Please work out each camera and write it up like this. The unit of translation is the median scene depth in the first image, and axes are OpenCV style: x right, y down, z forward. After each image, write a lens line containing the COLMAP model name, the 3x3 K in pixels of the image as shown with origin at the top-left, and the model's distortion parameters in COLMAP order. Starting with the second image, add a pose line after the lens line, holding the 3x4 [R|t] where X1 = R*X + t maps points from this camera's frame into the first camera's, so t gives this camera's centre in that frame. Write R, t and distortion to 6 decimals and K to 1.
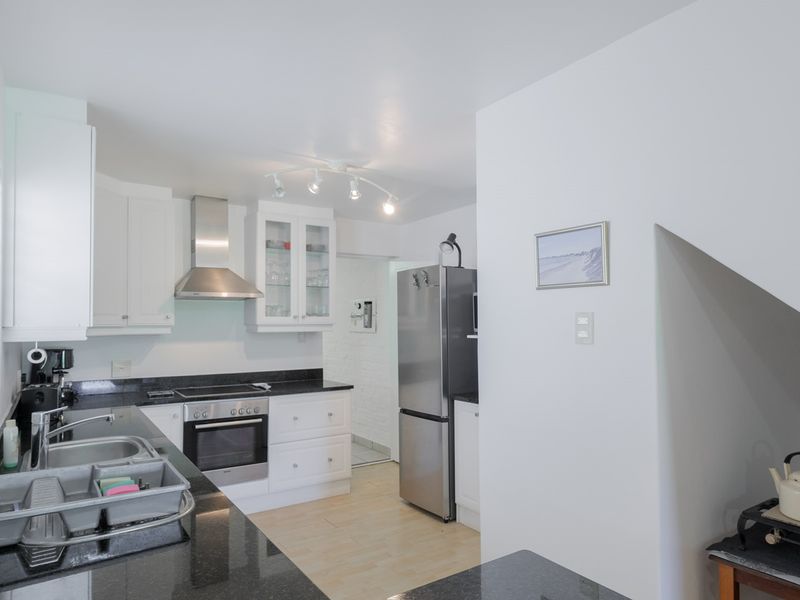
lens RADIAL K [[512.2, 0, 399.8], [0, 512.2, 306.7], [0, 0, 1]] dist [-0.004499, -0.001812]
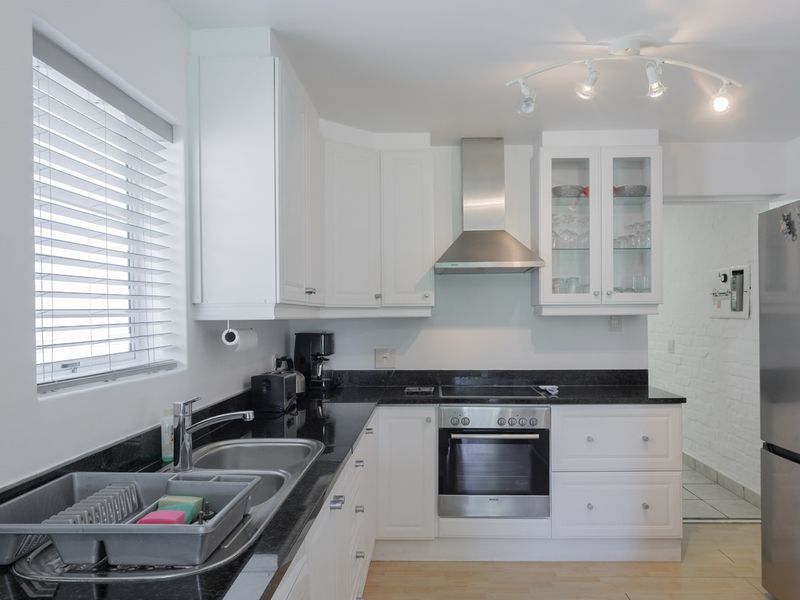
lens RADIAL K [[635.0, 0, 419.3], [0, 635.0, 317.6], [0, 0, 1]] dist [0.001971, -0.003260]
pose [[0.821652, 0.002232, -0.569985, 0.093211], [0.021760, 0.999141, 0.035281, 0.017595], [0.569574, -0.041391, 0.820897, 0.163095]]
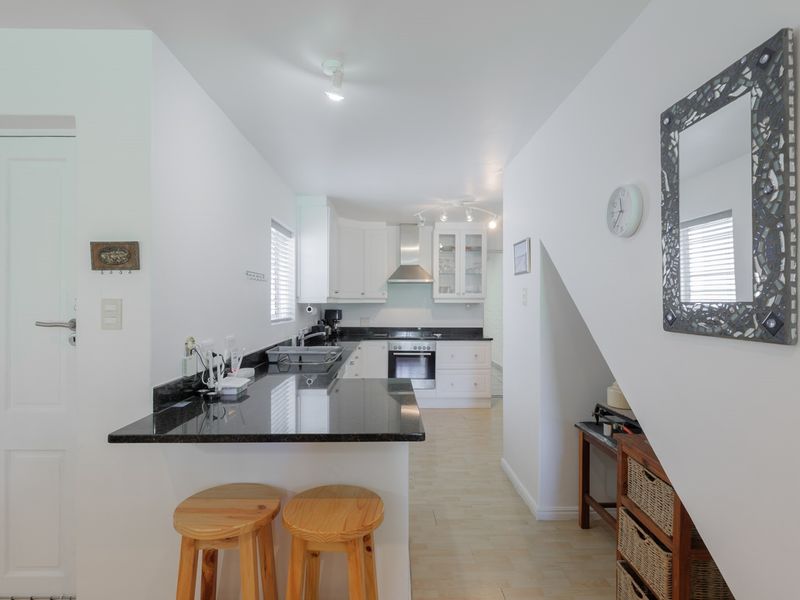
lens RADIAL K [[437.7, 0, 400.0], [0, 437.7, 300.0], [0, 0, 1]] dist [-0.001387, -0.000522]
pose [[0.844633, 0.003302, -0.535335, 0.388441], [0.011482, 0.999639, 0.024282, 0.005100], [0.535222, -0.026656, 0.844291, -0.255329]]
